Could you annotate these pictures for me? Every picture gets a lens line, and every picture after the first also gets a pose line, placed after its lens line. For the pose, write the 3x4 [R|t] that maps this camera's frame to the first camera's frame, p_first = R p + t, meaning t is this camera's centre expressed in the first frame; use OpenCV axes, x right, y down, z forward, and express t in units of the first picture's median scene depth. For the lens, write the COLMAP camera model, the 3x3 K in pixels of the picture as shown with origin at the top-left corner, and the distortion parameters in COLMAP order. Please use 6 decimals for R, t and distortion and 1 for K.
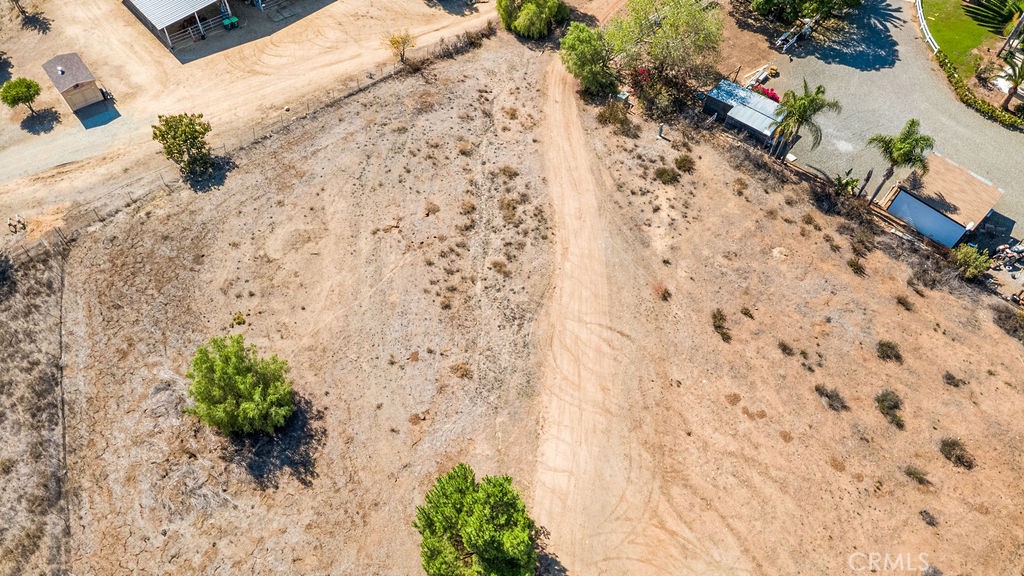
lens RADIAL K [[720.8, 0, 509.5], [0, 720.8, 286.8], [0, 0, 1]] dist [0.032653, -0.040295]
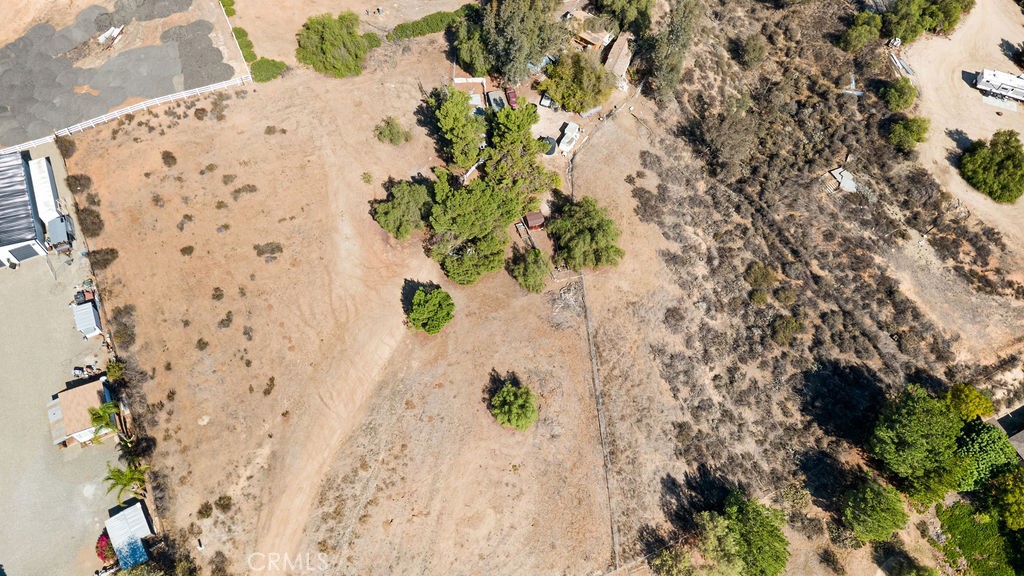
lens RADIAL K [[720.8, 0, 509.5], [0, 720.8, 286.8], [0, 0, 1]] dist [0.032653, -0.040295]
pose [[-0.949288, -0.301453, 0.089317, -0.346093], [0.200450, -0.361426, 0.910599, -1.293129], [-0.242221, 0.882325, 0.403524, -0.112814]]
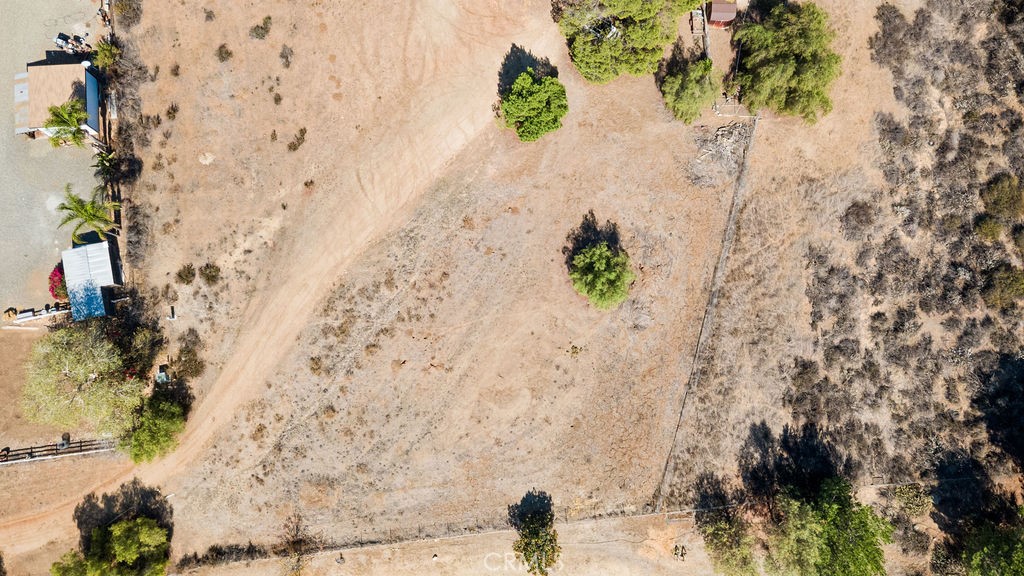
lens RADIAL K [[720.8, 0, 509.5], [0, 720.8, 286.8], [0, 0, 1]] dist [0.032653, -0.040295]
pose [[-0.794995, -0.606437, 0.014745, -0.199706], [0.440777, -0.560787, 0.700881, -0.814104], [-0.416771, 0.563696, 0.713126, 0.002272]]
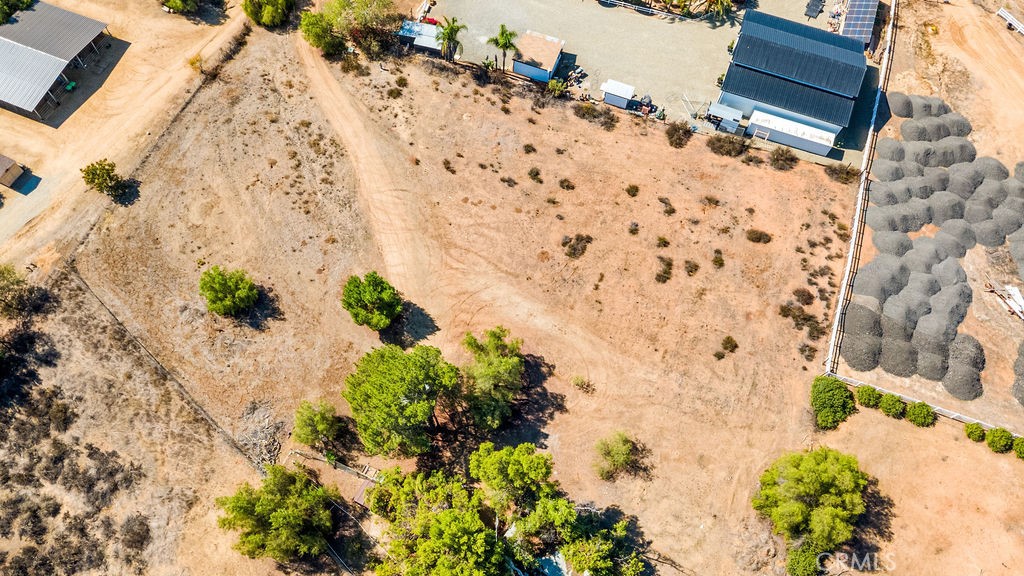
lens RADIAL K [[720.8, 0, 509.5], [0, 720.8, 286.8], [0, 0, 1]] dist [0.032653, -0.040295]
pose [[0.897885, -0.398437, 0.187218, -0.043011], [0.354963, 0.906789, 0.227453, -0.033054], [-0.260393, -0.137771, 0.955623, -0.826134]]
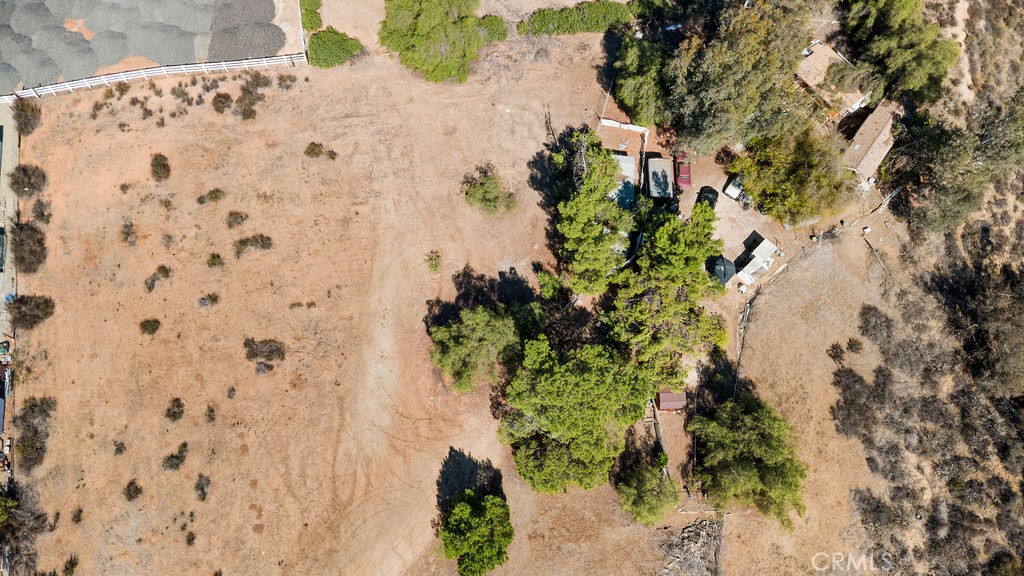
lens RADIAL K [[720.8, 0, 509.5], [0, 720.8, 286.8], [0, 0, 1]] dist [0.032653, -0.040295]
pose [[-0.836358, -0.530923, 0.136479, -0.023163], [0.397237, -0.415408, 0.818315, -0.489272], [-0.377767, 0.738619, 0.558331, -0.224844]]
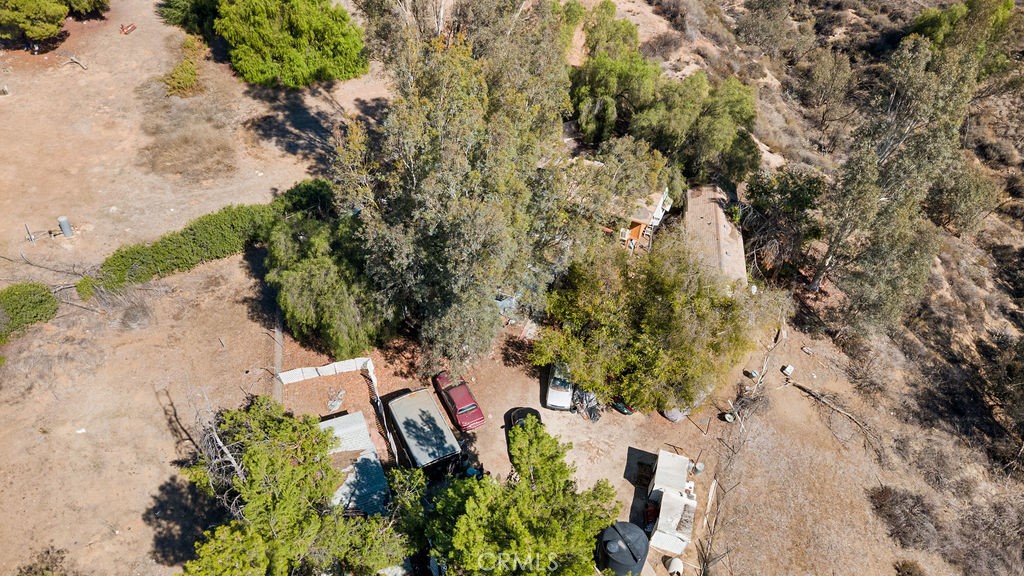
lens RADIAL K [[720.8, 0, 509.5], [0, 720.8, 286.8], [0, 0, 1]] dist [0.032653, -0.040295]
pose [[-0.993830, -0.110872, 0.003069, -0.033554], [0.014437, -0.101878, 0.994692, 0.148429], [-0.109971, 0.988599, 0.102850, 0.061655]]
